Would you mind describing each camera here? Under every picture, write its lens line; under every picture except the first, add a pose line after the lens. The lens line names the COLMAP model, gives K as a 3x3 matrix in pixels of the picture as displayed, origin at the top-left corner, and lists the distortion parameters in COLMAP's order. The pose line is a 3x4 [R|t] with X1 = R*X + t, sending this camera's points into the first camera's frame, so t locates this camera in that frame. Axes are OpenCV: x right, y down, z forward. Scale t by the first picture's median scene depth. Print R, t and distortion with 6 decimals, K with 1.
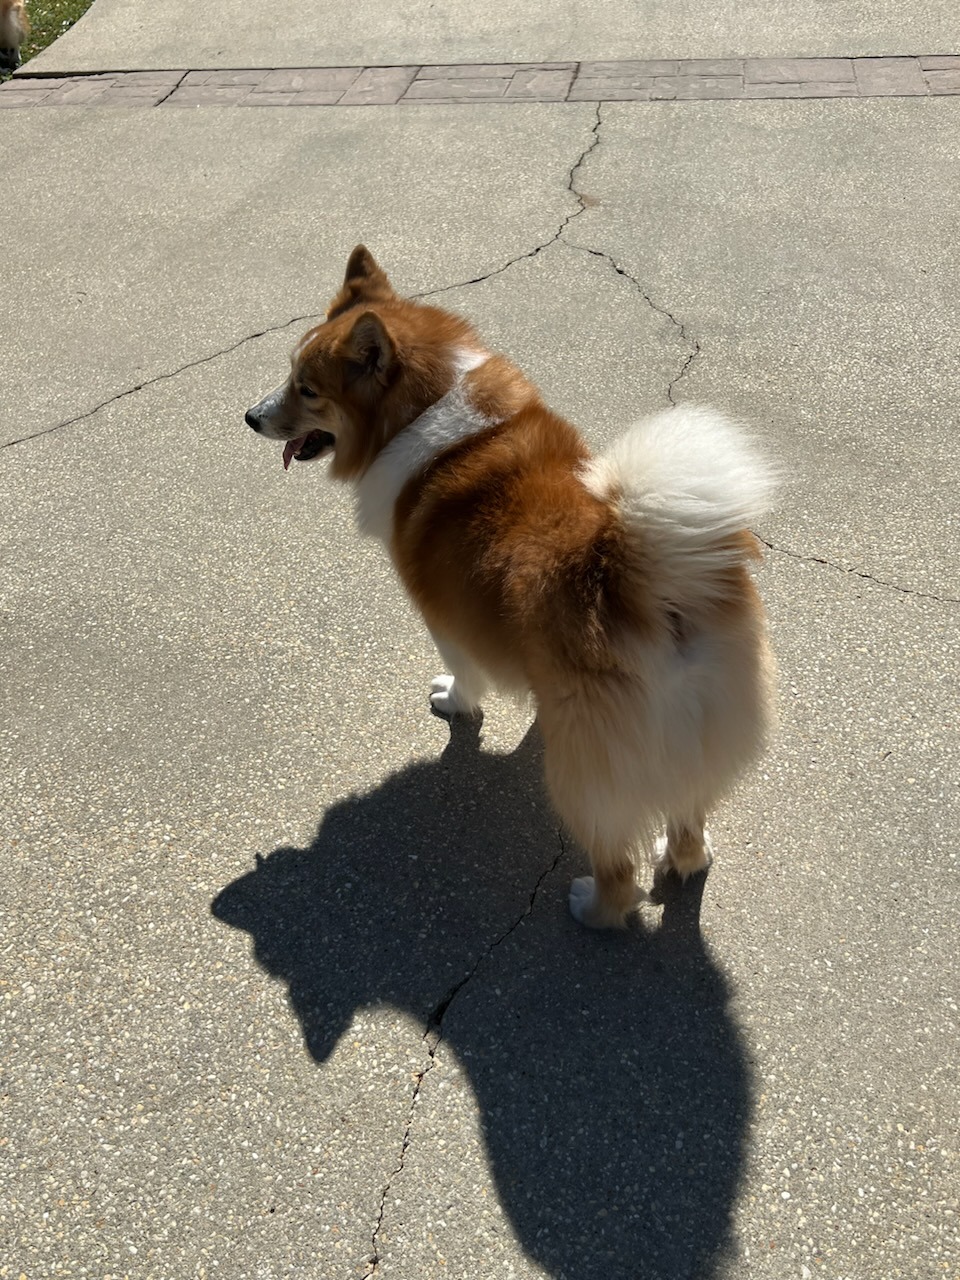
lens RADIAL K [[1049.1, 0, 480.0], [0, 1049.1, 640.0], [0, 0, 1]] dist [0.003650, -0.023502]
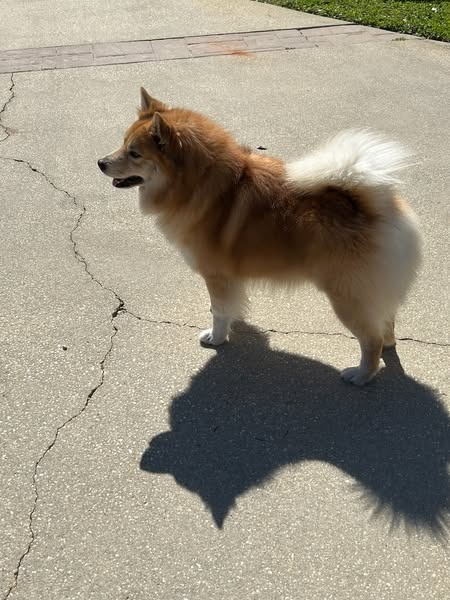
lens RADIAL K [[491.8, 0, 225.0], [0, 491.8, 300.0], [0, 0, 1]] dist [0.003650, -0.023502]
pose [[0.953243, -0.178152, 0.244108, 0.199199], [0.183114, 0.983089, 0.002408, -0.087063], [-0.240409, 0.042405, 0.969745, 0.153341]]
